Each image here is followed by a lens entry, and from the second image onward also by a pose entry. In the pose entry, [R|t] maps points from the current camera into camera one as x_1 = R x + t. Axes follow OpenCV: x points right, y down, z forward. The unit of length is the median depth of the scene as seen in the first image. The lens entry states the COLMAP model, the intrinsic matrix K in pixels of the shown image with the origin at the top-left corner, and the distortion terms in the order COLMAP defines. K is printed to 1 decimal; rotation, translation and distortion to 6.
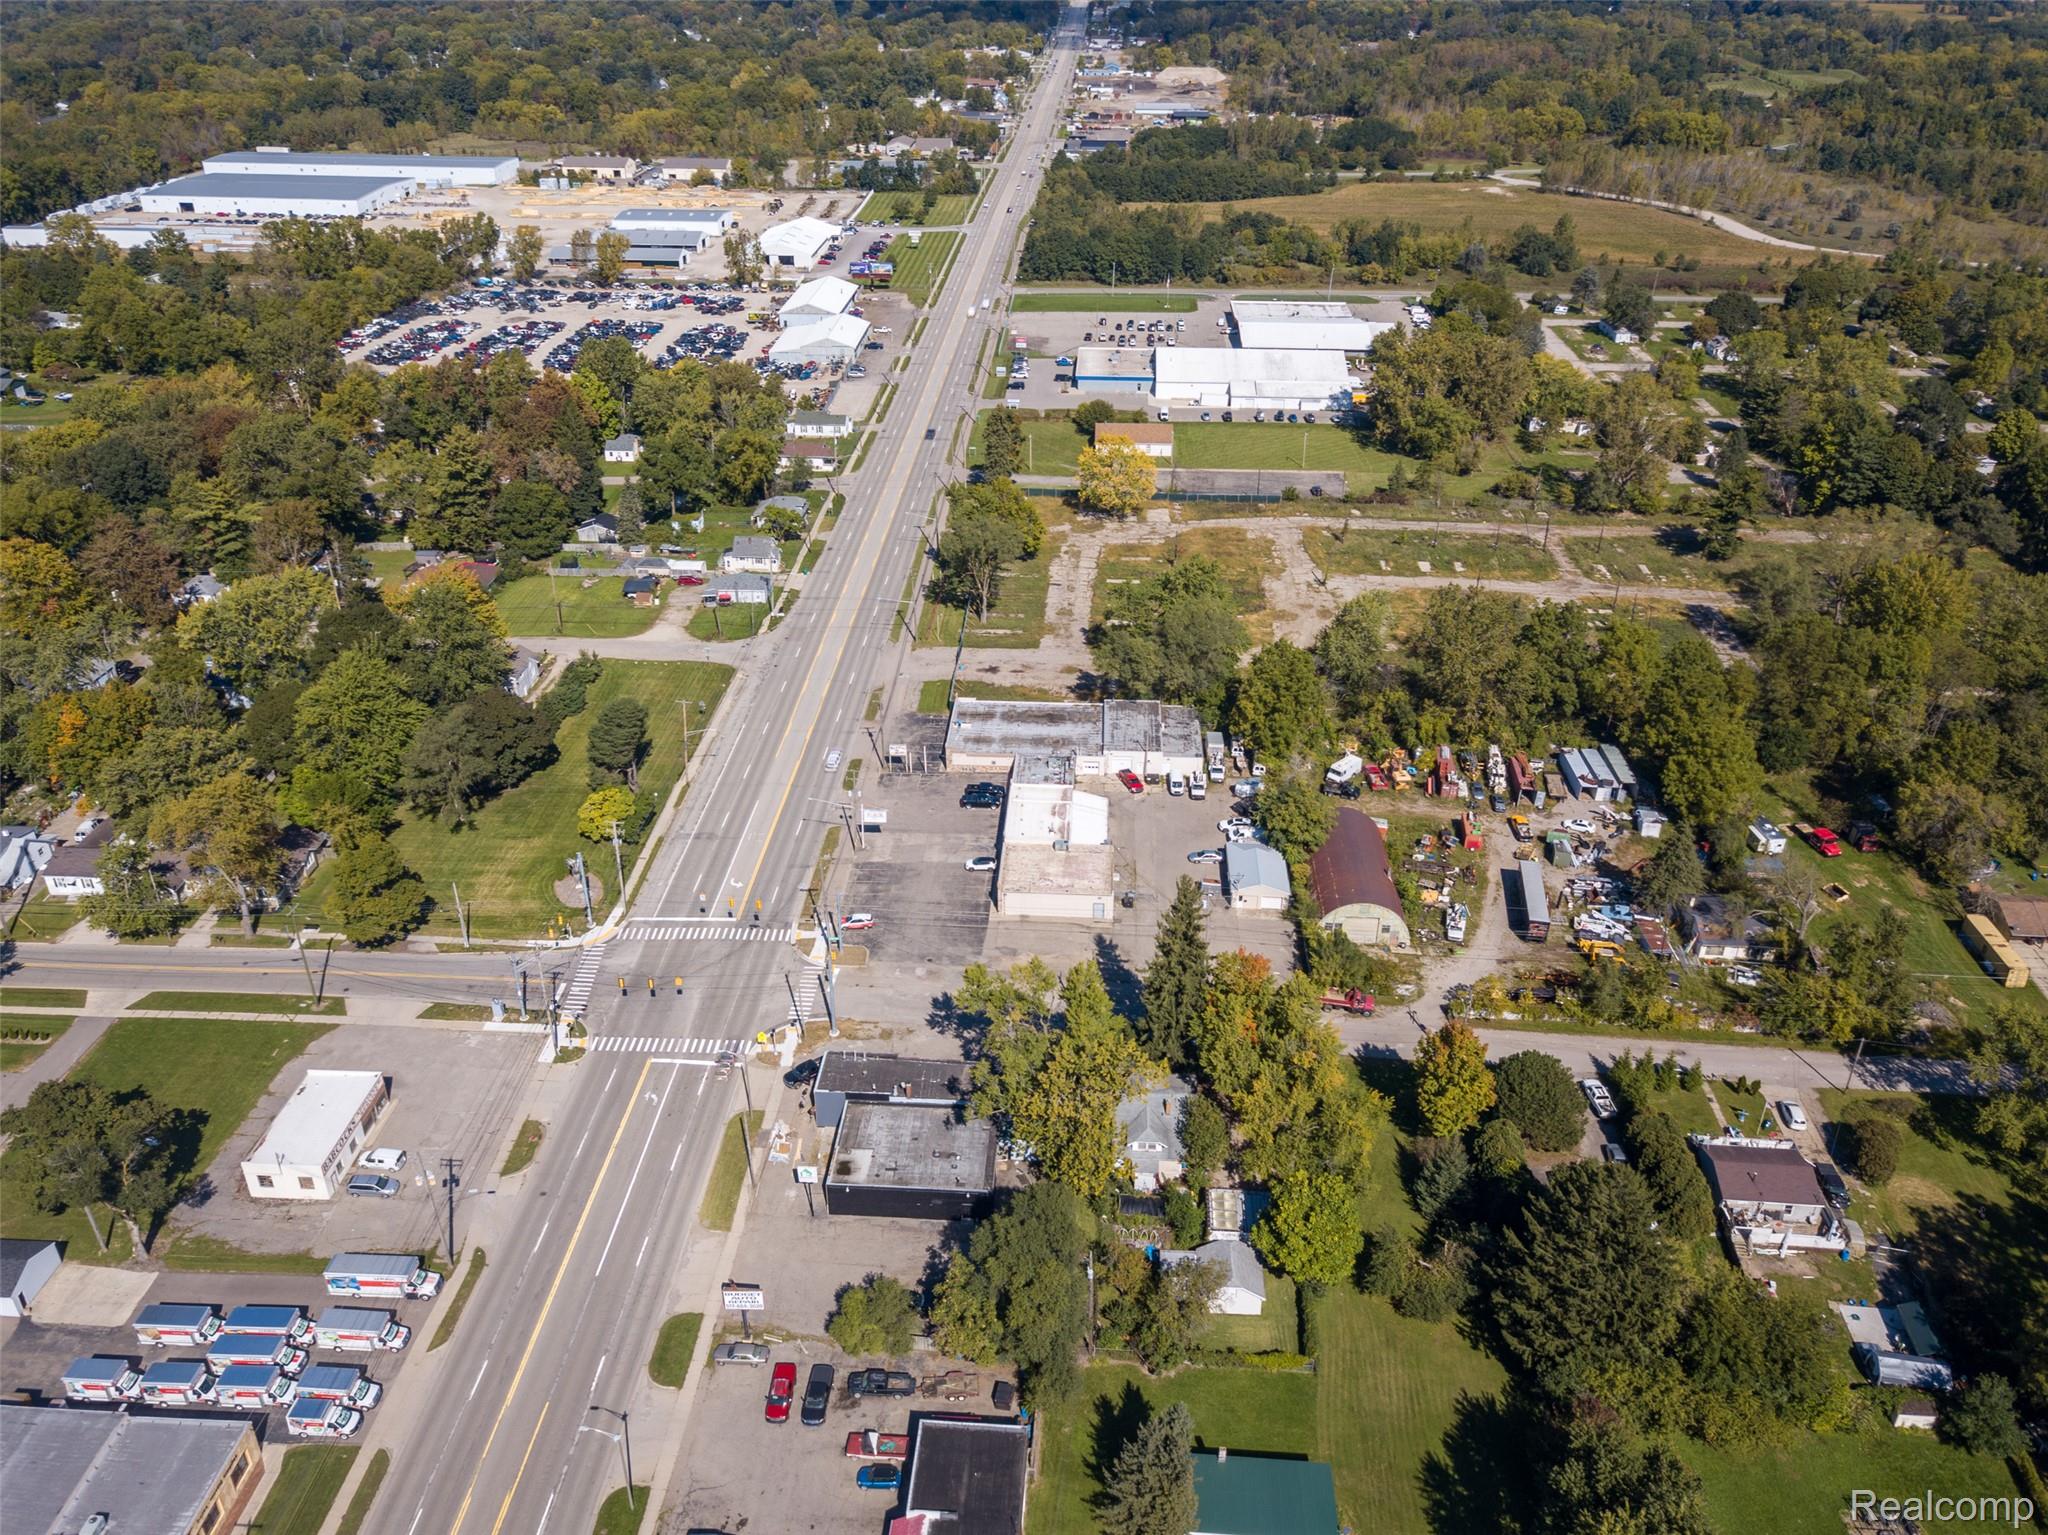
lens RADIAL K [[1656.0, 0, 1024.0], [0, 1656.0, 767.5], [0, 0, 1]] dist [0.003730, 0.000402]
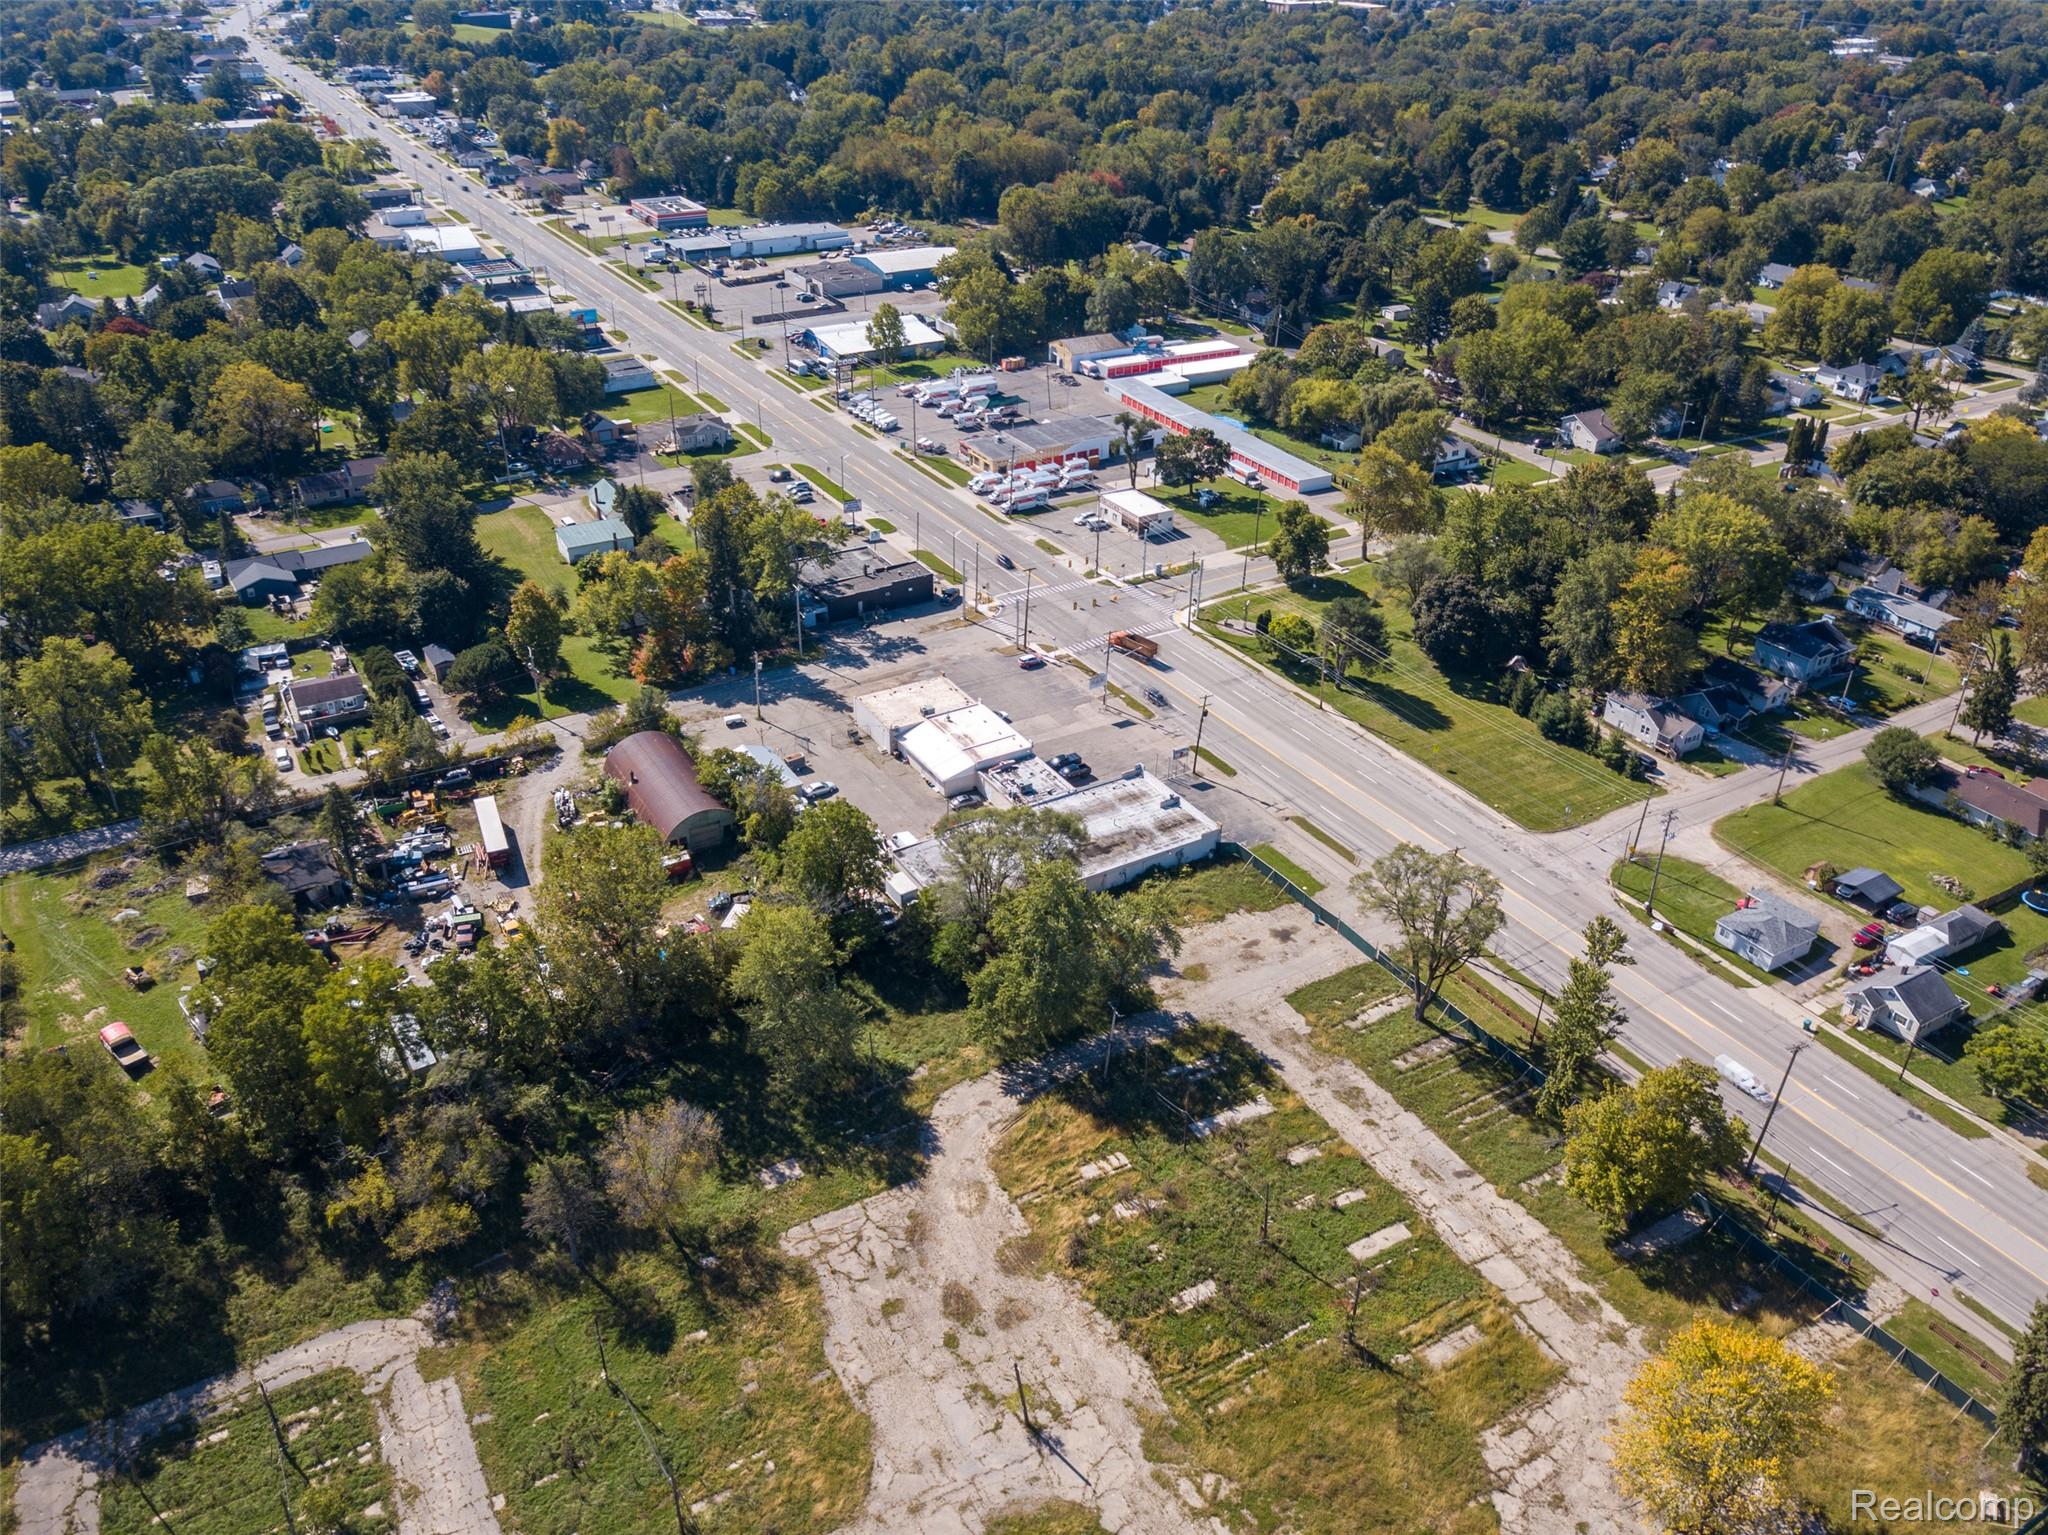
lens RADIAL K [[1539.9, 0, 1024.0], [0, 1539.9, 767.5], [0, 0, 1]] dist [0.013051, 0.016531]
pose [[-0.832651, 0.264461, -0.486572, 0.400198], [-0.274995, 0.565189, 0.777778, -0.622666], [0.480697, 0.781423, -0.397879, 1.247665]]
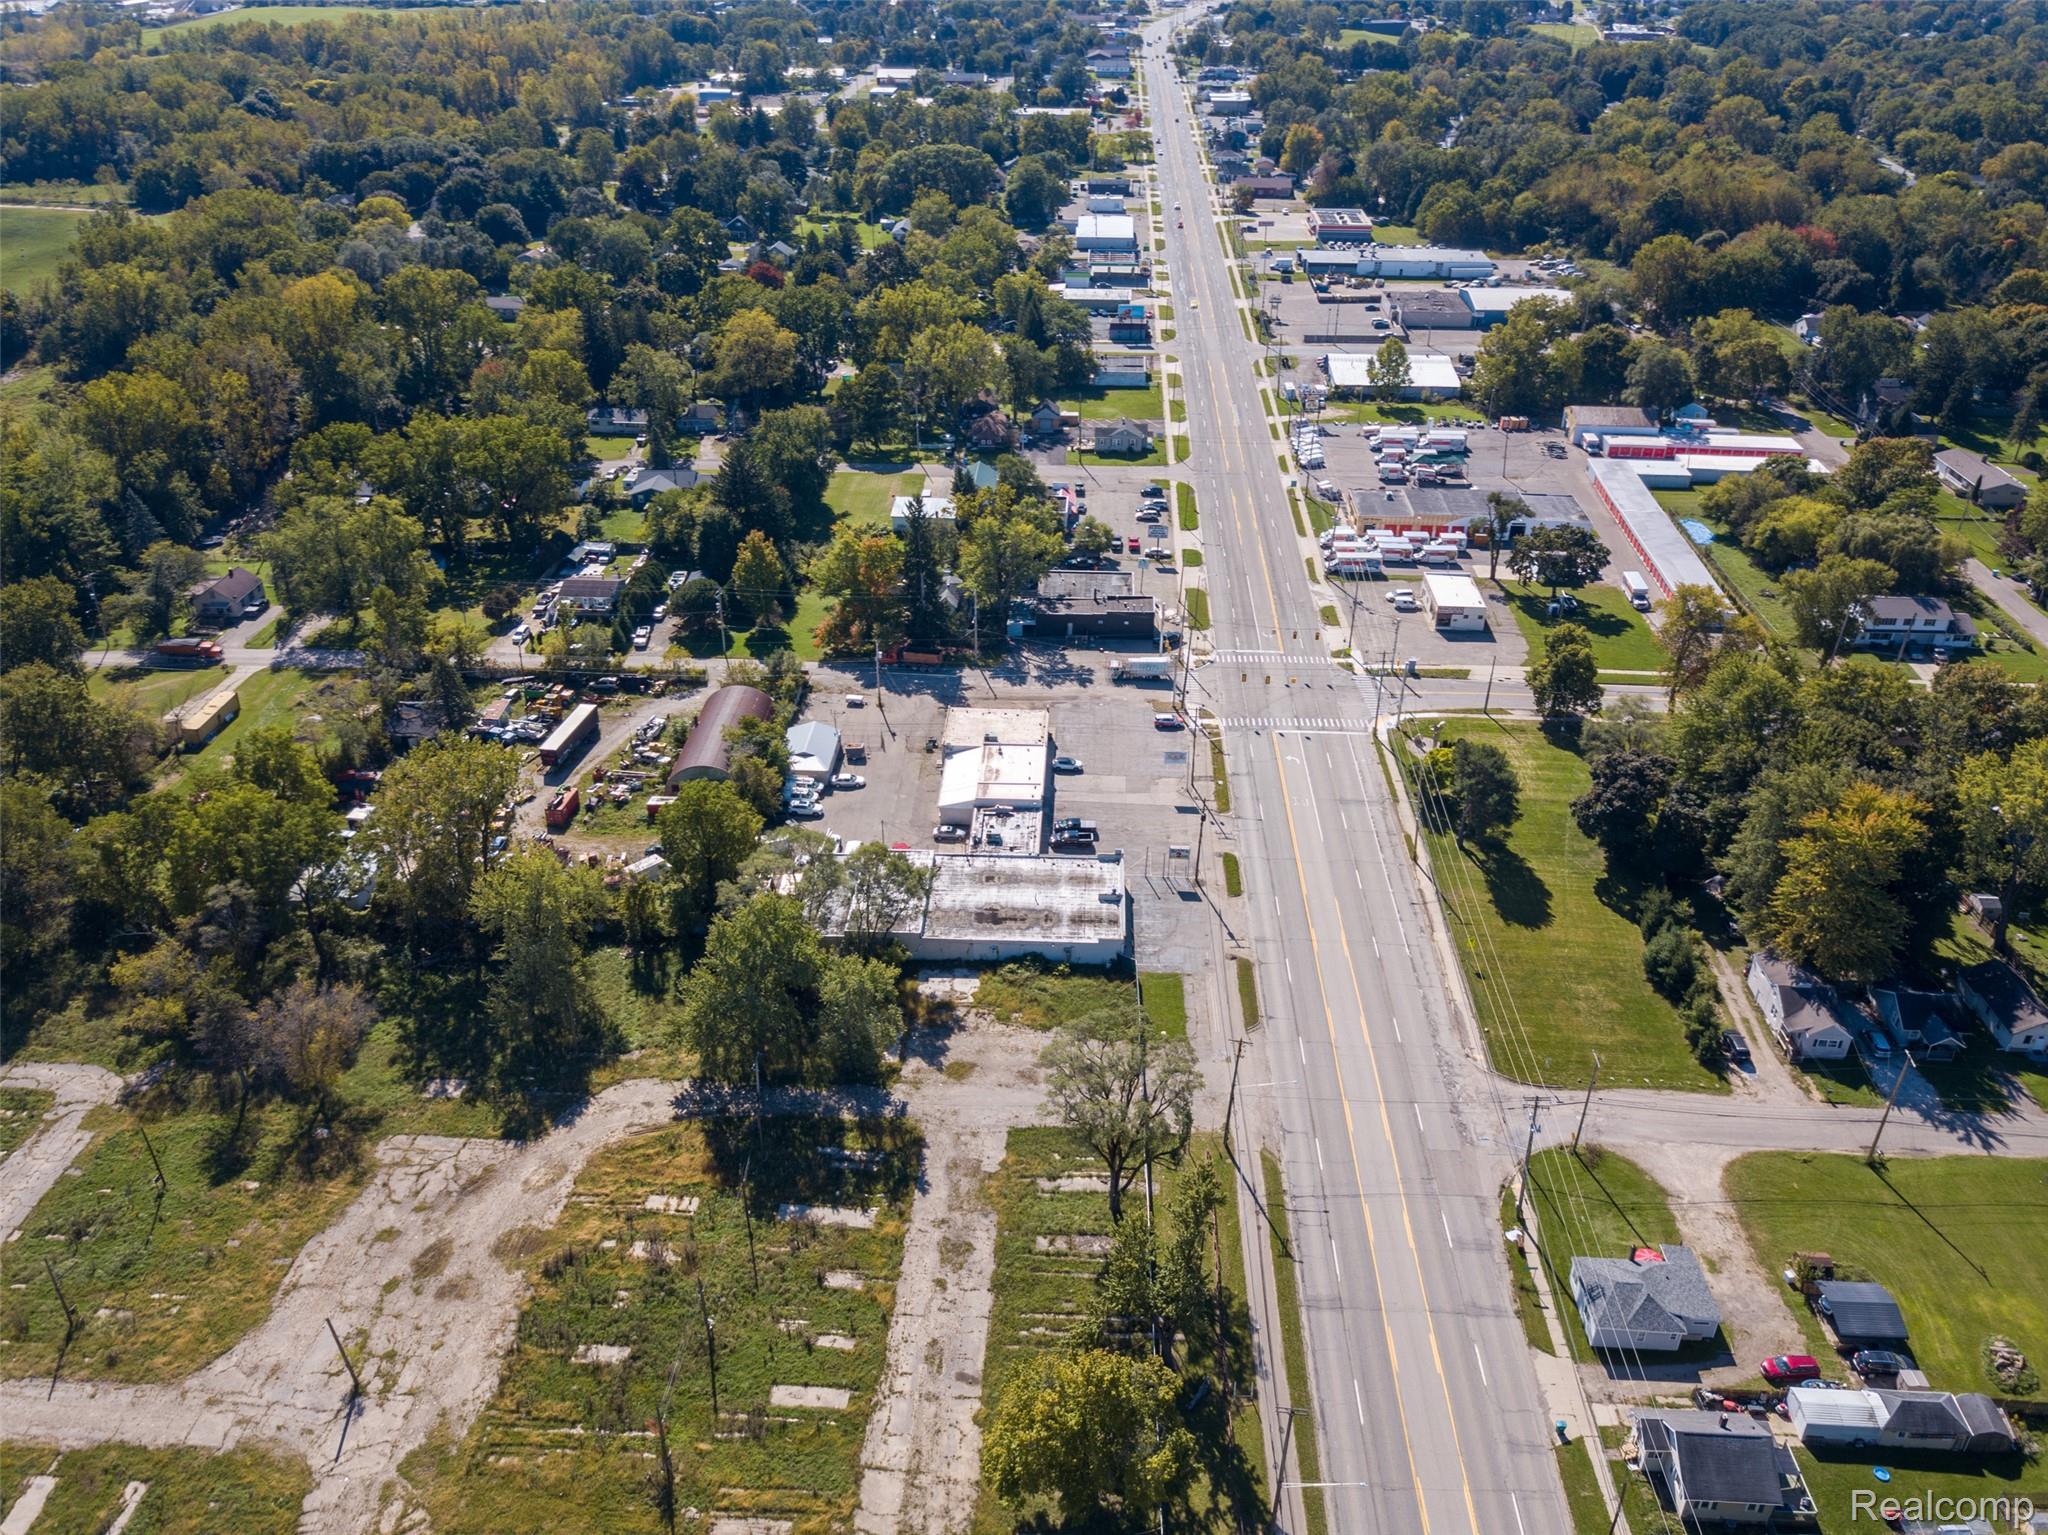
lens RADIAL K [[1539.9, 0, 1024.0], [0, 1539.9, 767.5], [0, 0, 1]] dist [0.013051, 0.016531]
pose [[-0.999819, -0.007658, -0.017444, 0.015843], [-0.018865, 0.525424, 0.850631, -0.663674], [0.002652, 0.850806, -0.525473, 1.310076]]
